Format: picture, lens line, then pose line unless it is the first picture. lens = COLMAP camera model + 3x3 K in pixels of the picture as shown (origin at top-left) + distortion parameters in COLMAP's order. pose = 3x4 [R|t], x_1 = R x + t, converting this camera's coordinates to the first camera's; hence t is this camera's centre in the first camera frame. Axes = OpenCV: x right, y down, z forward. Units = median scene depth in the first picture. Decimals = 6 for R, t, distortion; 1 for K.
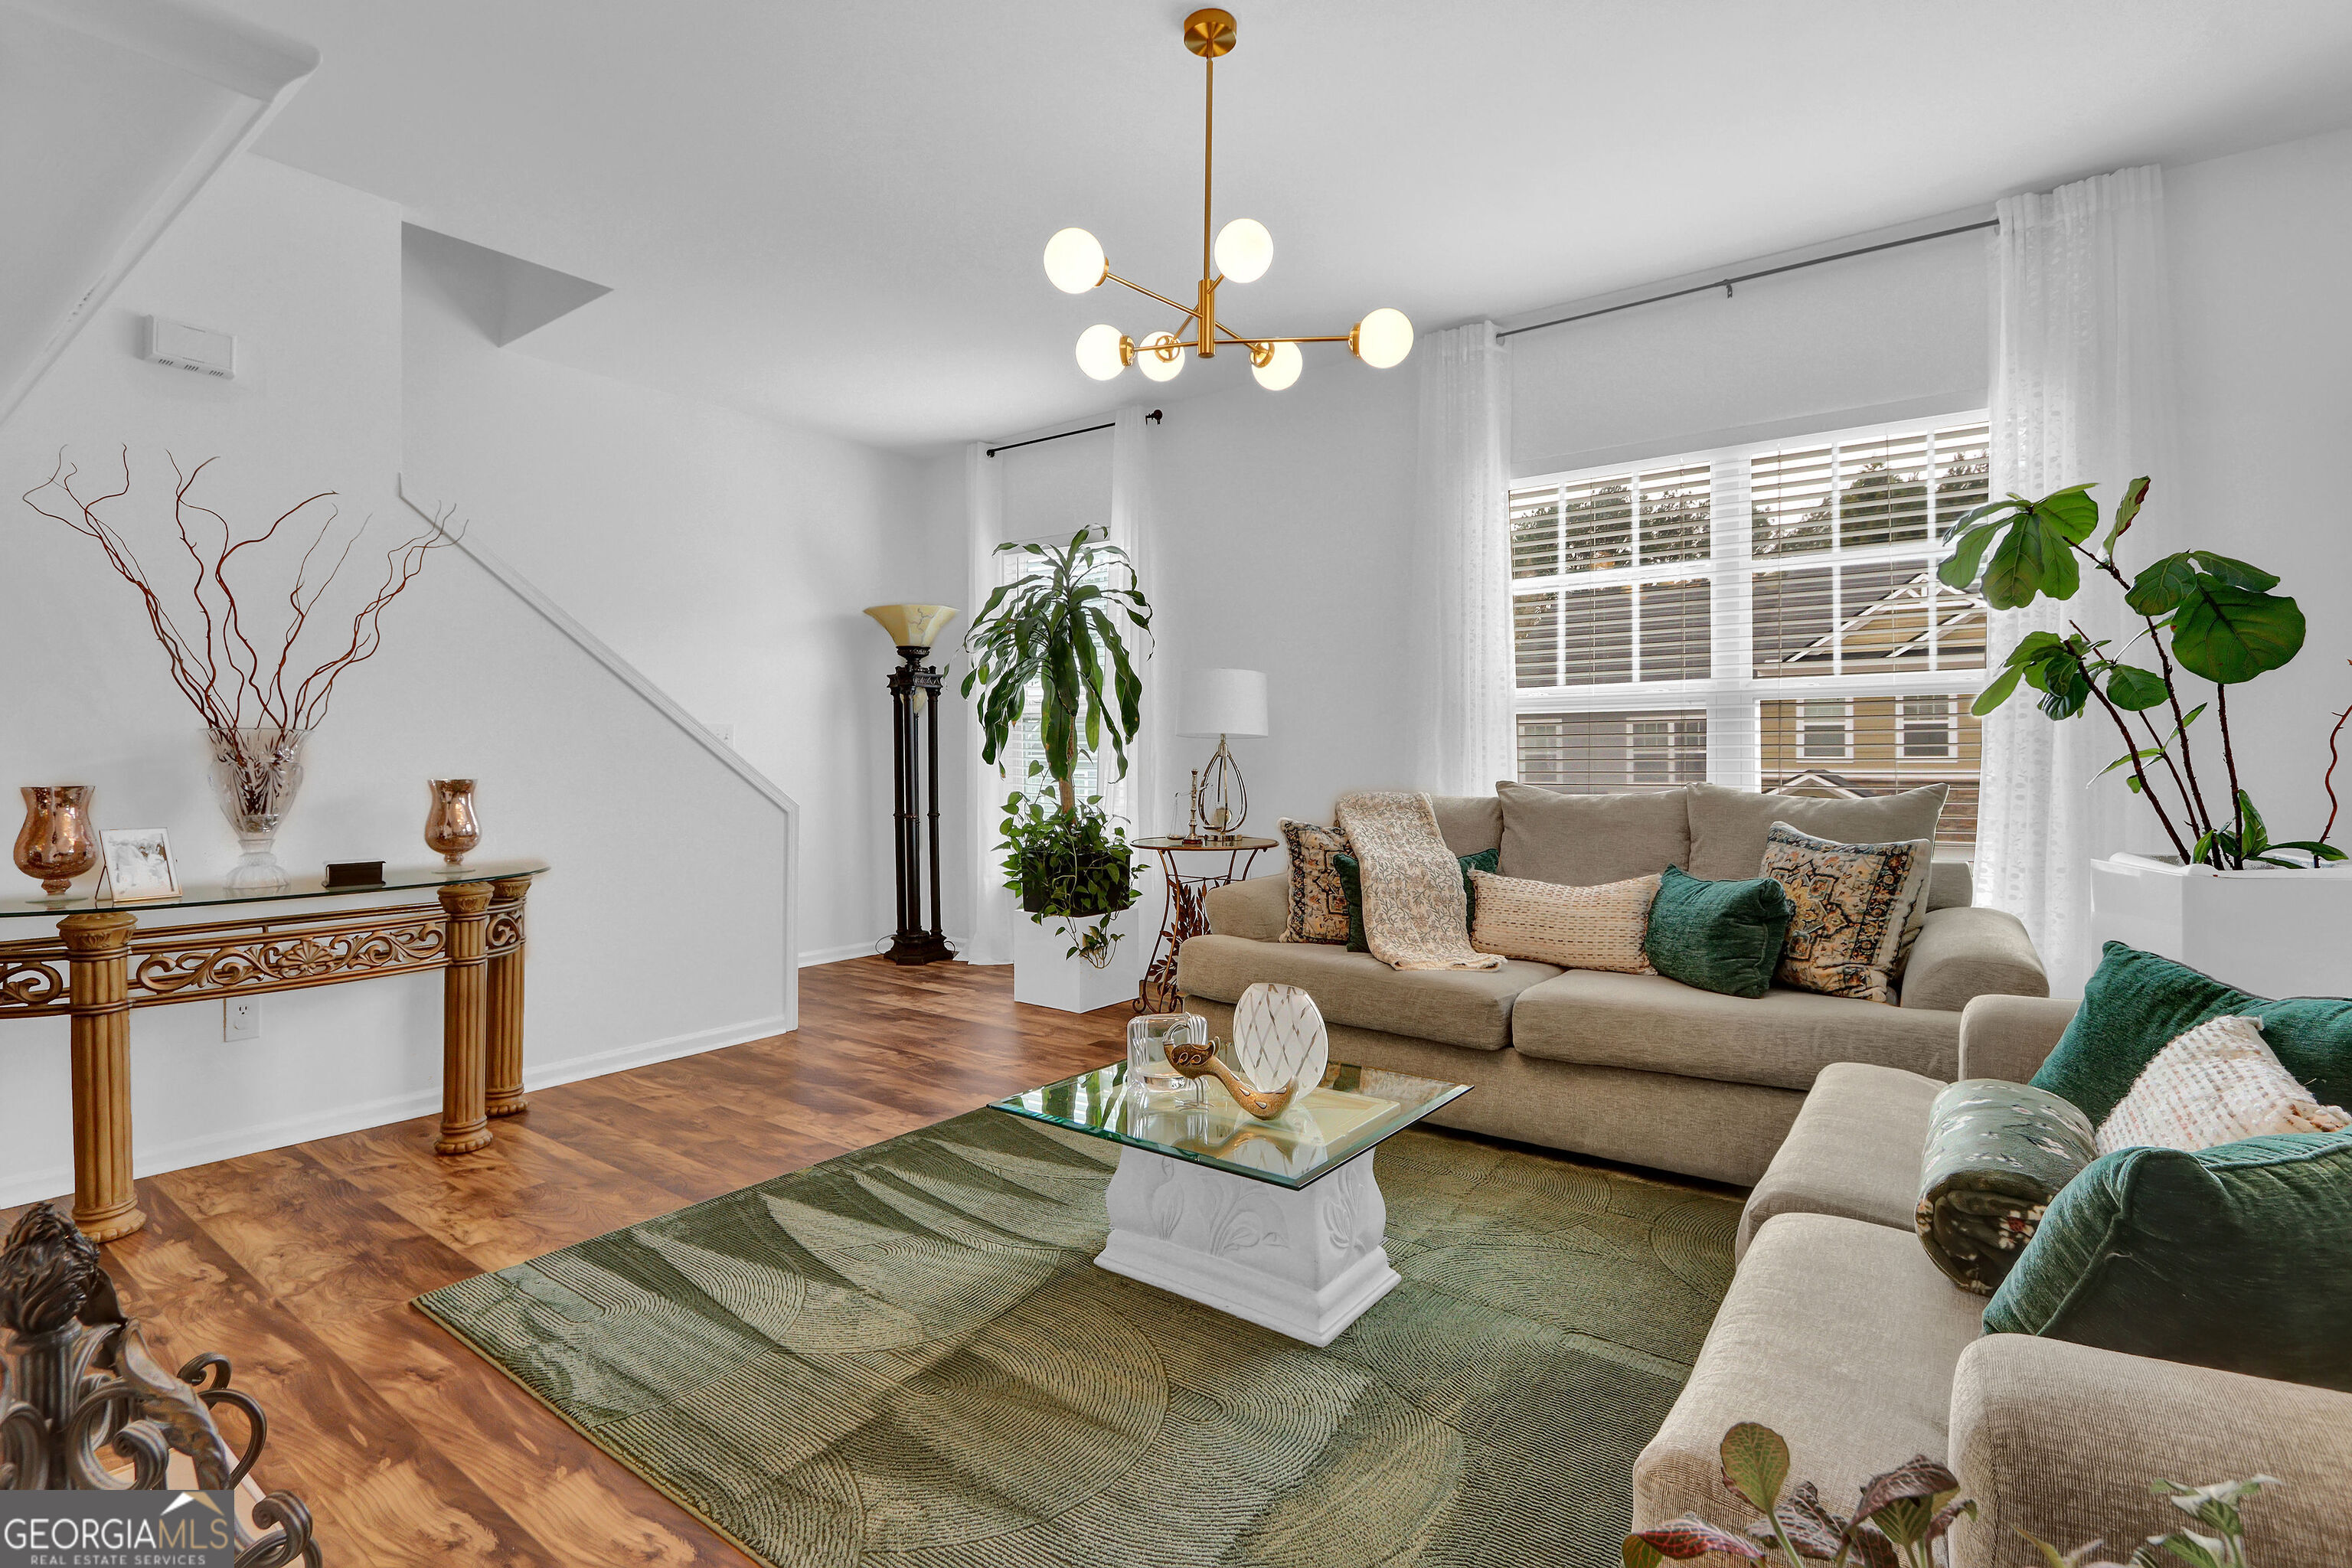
lens RADIAL K [[1113.4, 0, 1176.0], [0, 1113.4, 784.0], [0, 0, 1]] dist [-0.012489, -0.000004]
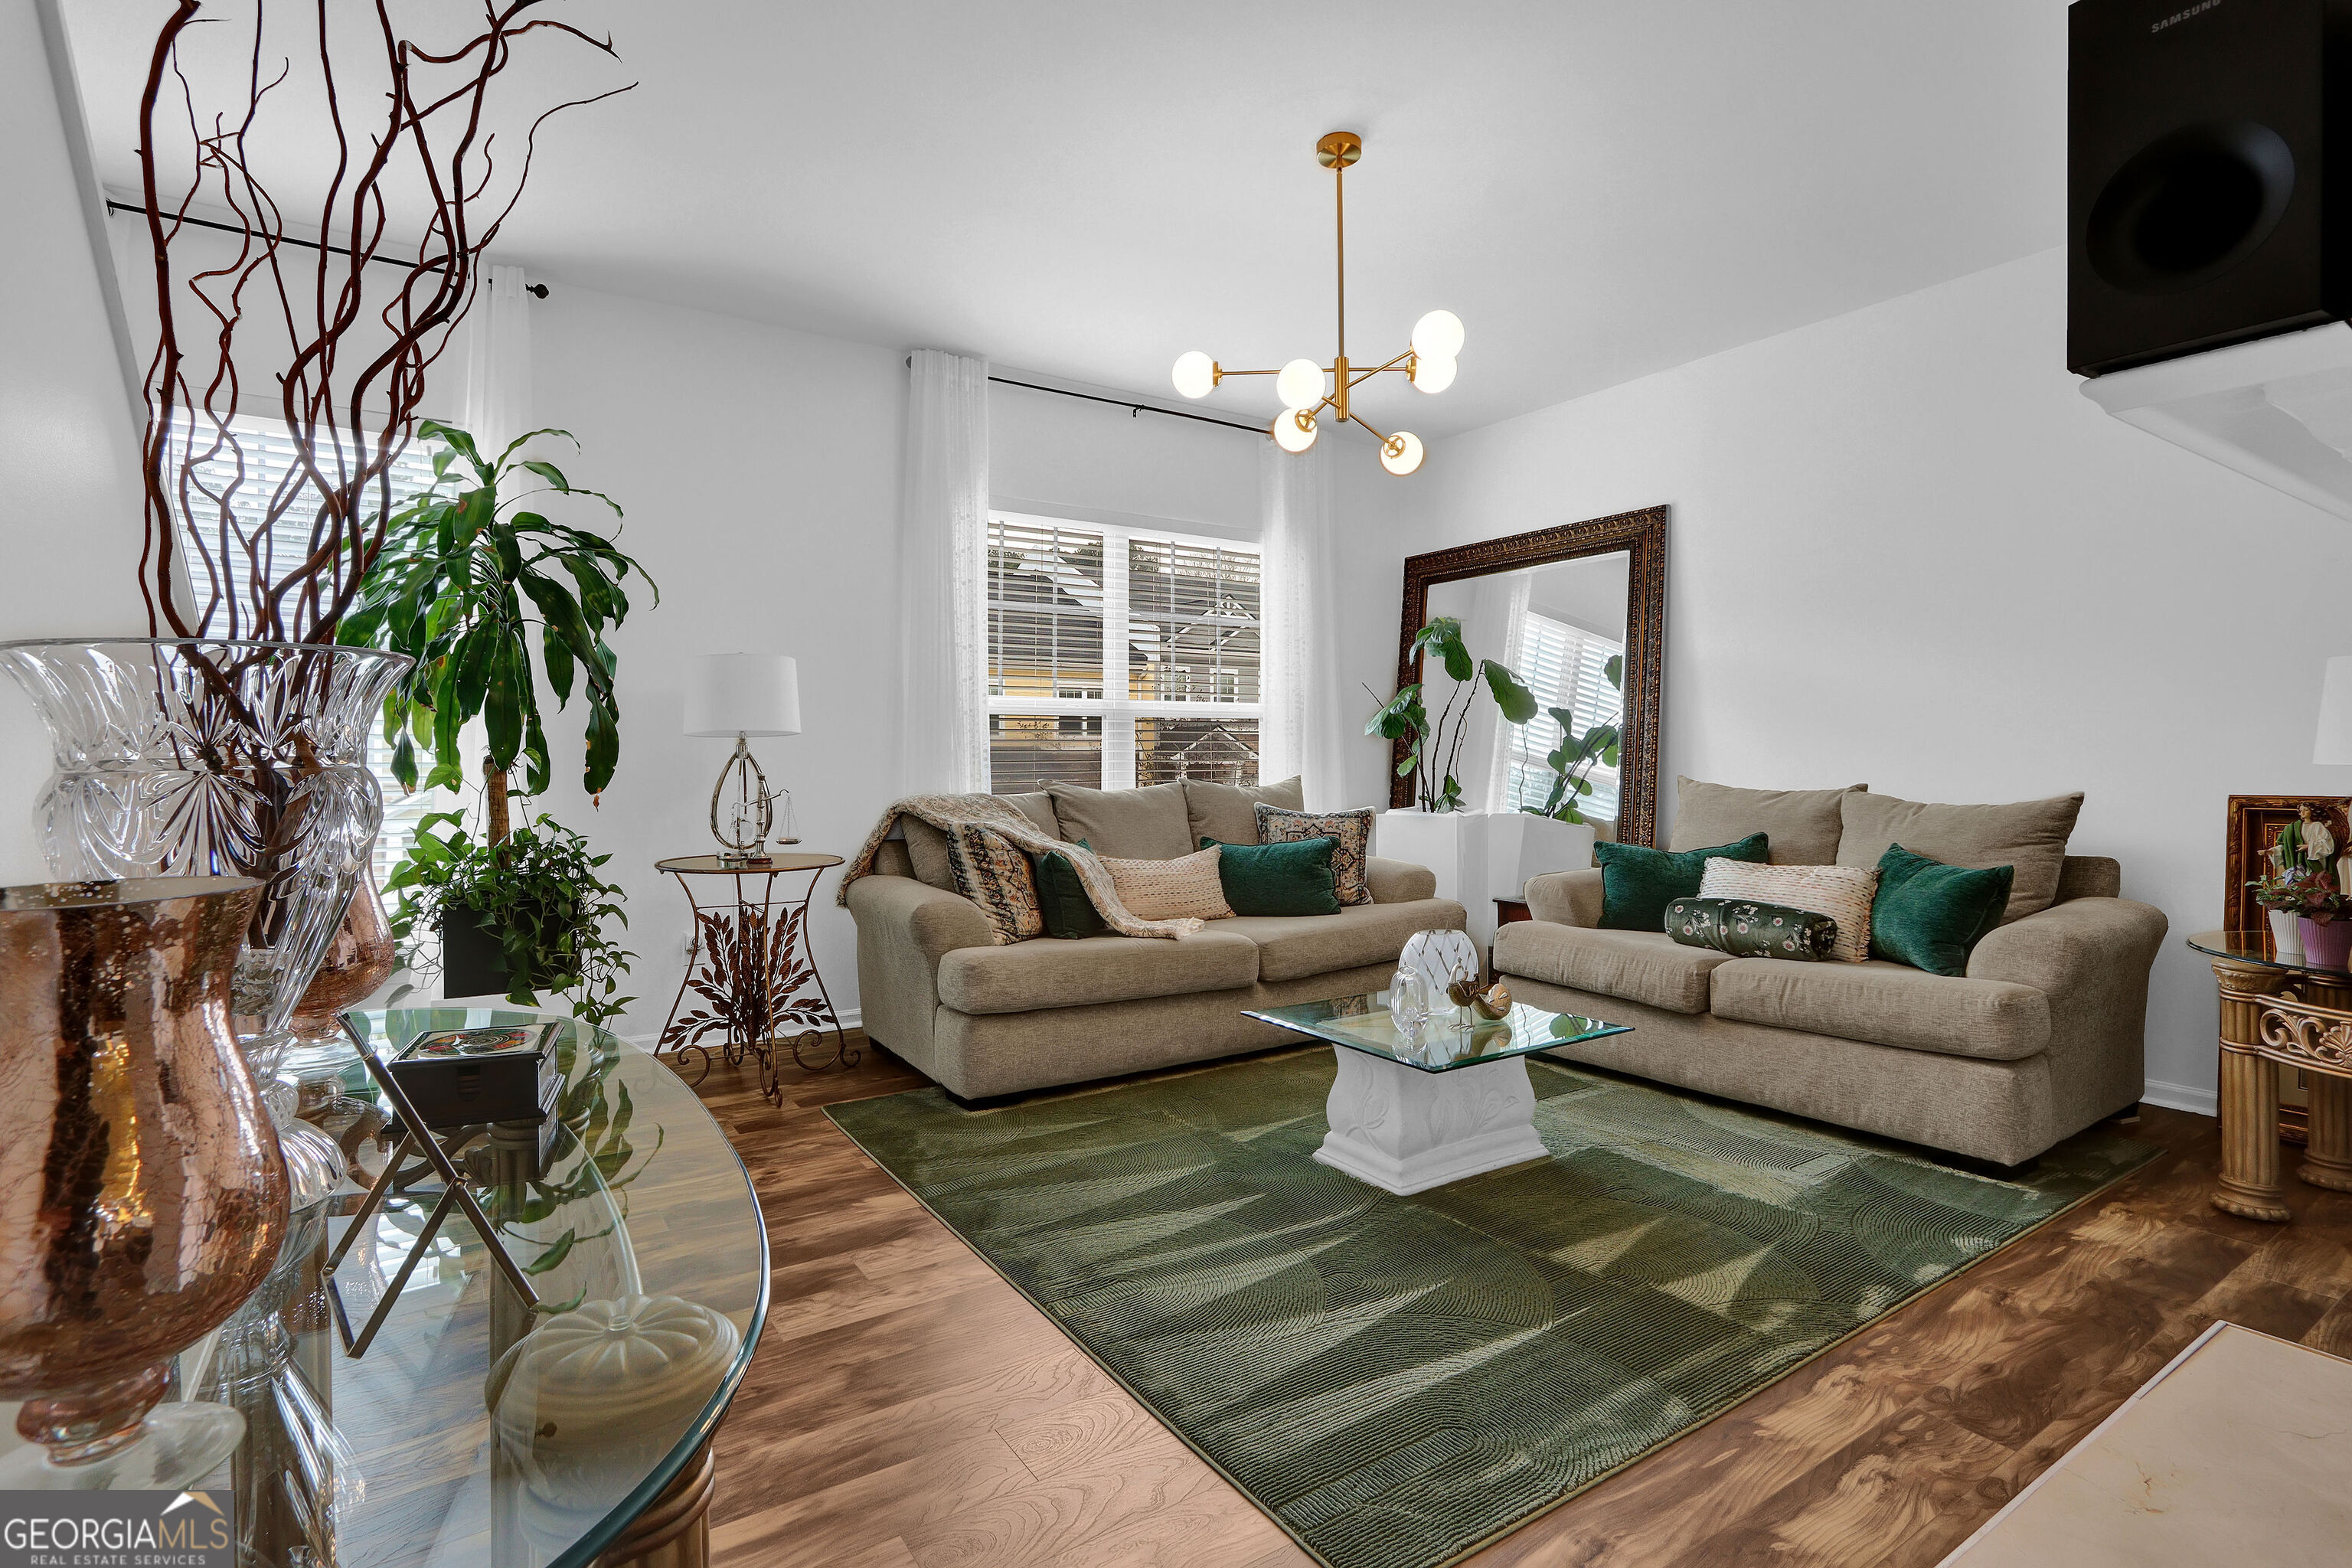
lens RADIAL K [[1105.6, 0, 1170.0], [0, 1105.6, 767.9], [0, 0, 1]] dist [-0.019310, 0.005003]
pose [[0.350310, -0.004820, 0.936621, -0.867718], [0.020574, 0.999785, -0.002549, -0.011528], [-0.936408, 0.020163, 0.350334, 0.575971]]
